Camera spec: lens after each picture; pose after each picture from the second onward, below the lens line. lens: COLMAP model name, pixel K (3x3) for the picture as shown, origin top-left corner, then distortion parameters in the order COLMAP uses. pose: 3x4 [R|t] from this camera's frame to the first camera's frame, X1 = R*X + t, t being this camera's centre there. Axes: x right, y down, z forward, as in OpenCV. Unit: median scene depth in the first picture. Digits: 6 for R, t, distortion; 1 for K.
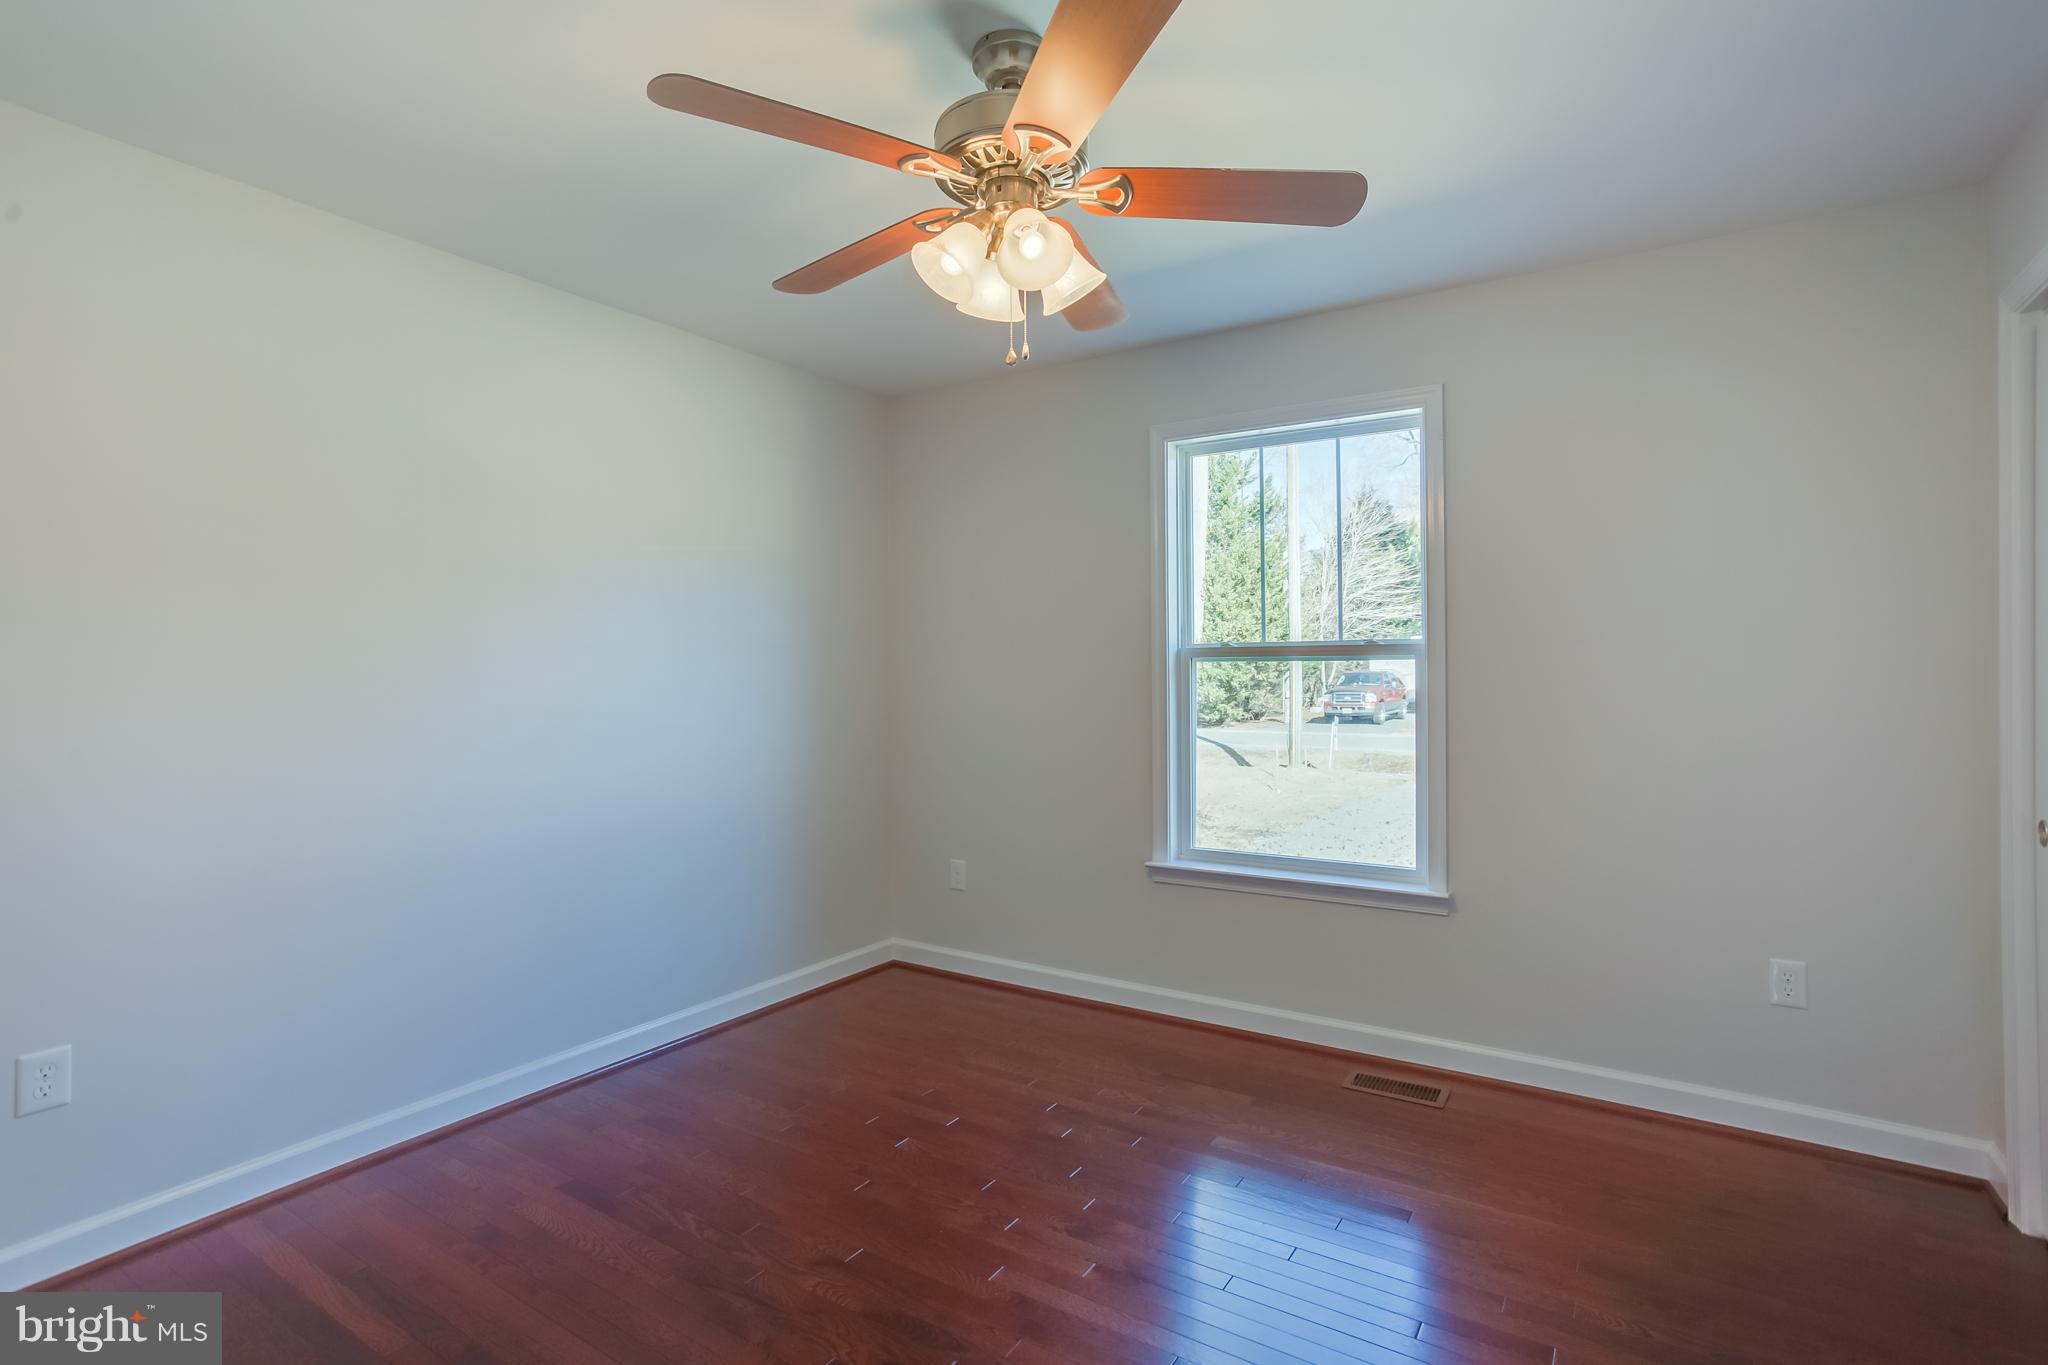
lens RADIAL K [[1024.9, 0, 1024.0], [0, 1024.9, 682.5], [0, 0, 1]] dist [-0.047235, 0.050024]
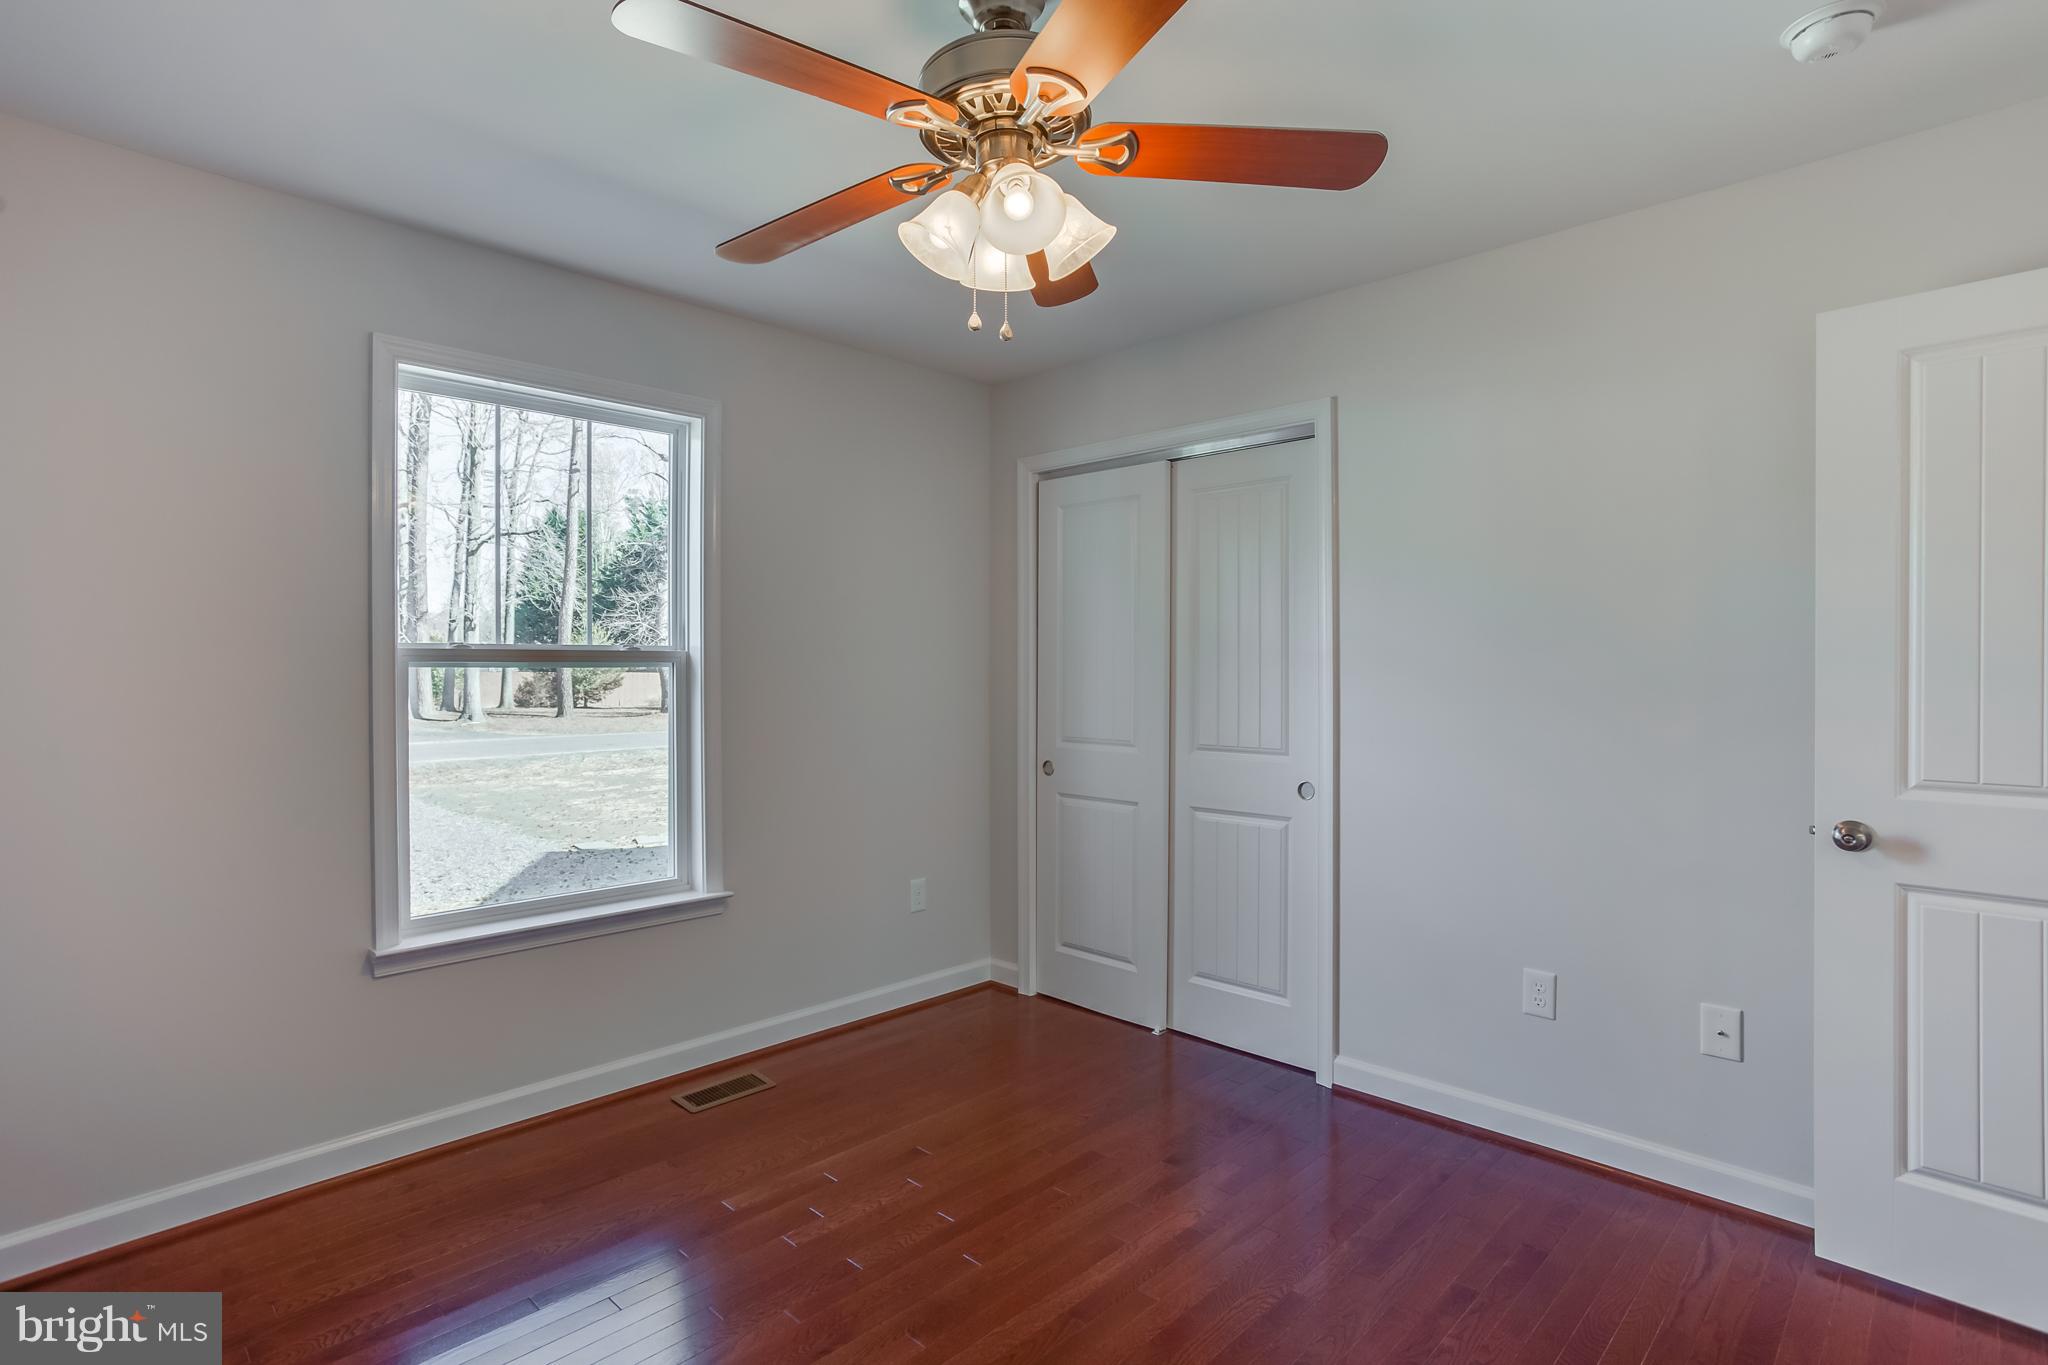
lens RADIAL K [[1024.9, 0, 1024.0], [0, 1024.9, 682.5], [0, 0, 1]] dist [-0.047235, 0.050024]
pose [[0.181307, 0.011095, 0.983364, -0.635251], [0.023135, 0.999612, -0.015544, 0.019479], [-0.983154, 0.025568, 0.180980, 0.580989]]
